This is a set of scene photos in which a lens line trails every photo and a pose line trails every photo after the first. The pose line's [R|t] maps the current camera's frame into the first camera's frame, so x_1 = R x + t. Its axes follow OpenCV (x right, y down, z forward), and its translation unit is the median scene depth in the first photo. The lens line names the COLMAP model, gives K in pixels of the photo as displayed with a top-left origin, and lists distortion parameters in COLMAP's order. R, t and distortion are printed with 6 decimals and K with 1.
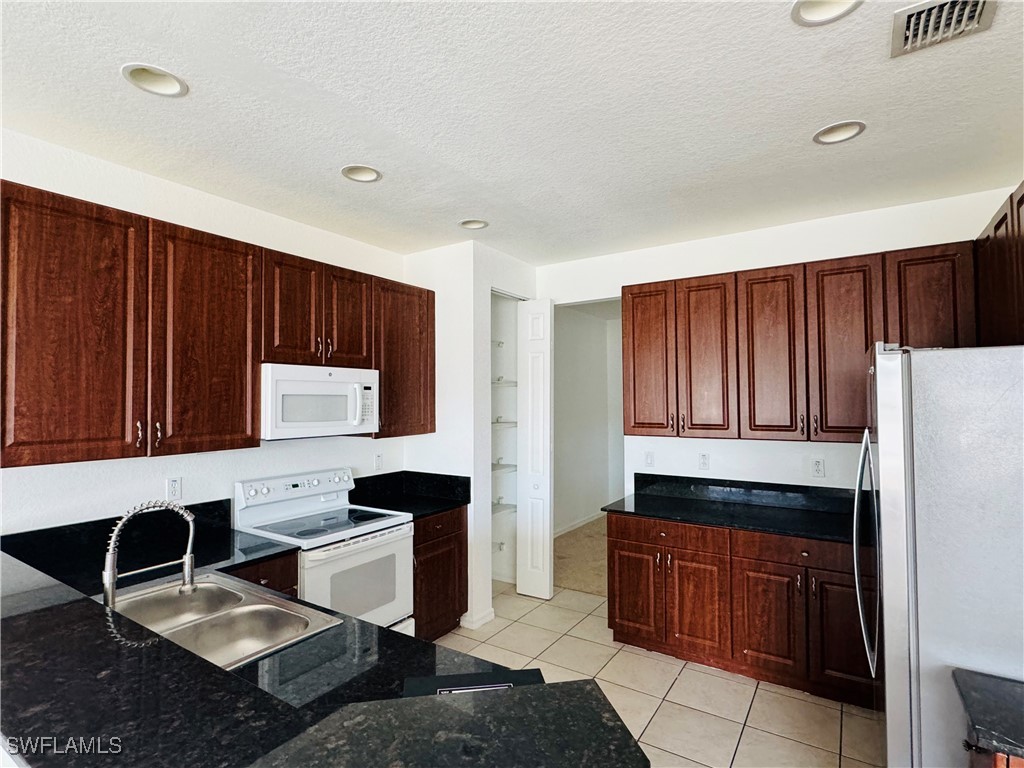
lens RADIAL K [[530.2, 0, 512.0], [0, 530.2, 384.0], [0, 0, 1]] dist [0.001773, 0.000271]
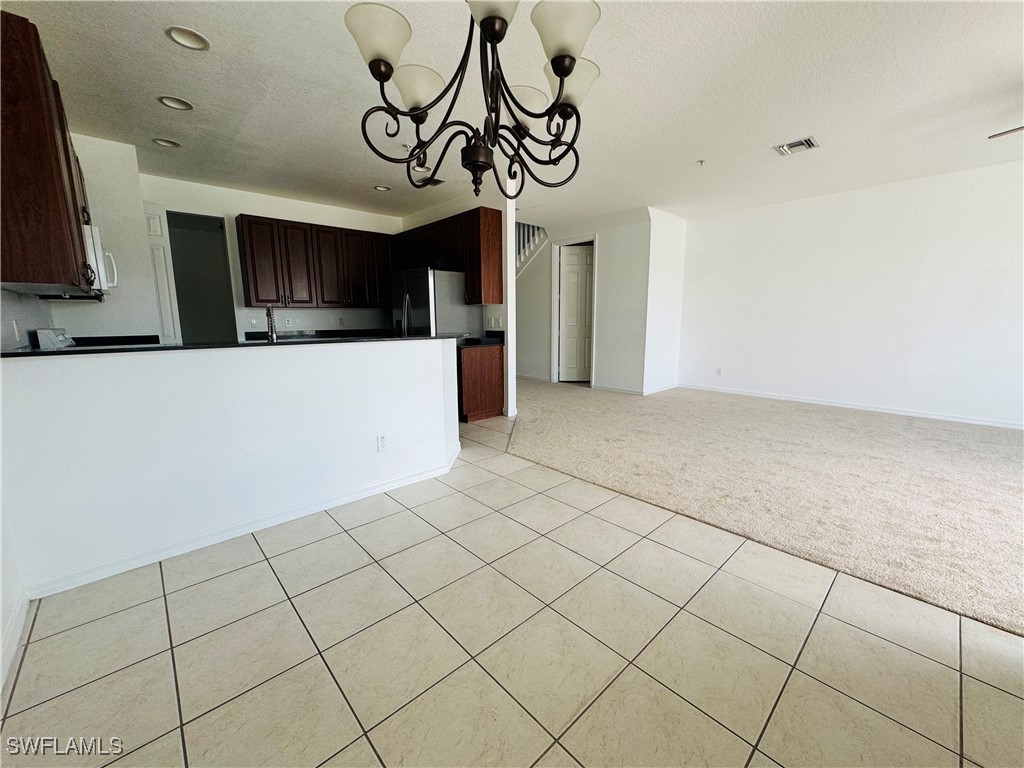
lens RADIAL K [[408.7, 0, 512.0], [0, 408.7, 384.0], [0, 0, 1]] dist [-0.005974, 0.000177]
pose [[0.227843, -0.152775, 0.961638, -0.956092], [-0.026469, 0.986277, 0.162961, 0.112711], [-0.973338, -0.062583, 0.220673, -0.125017]]
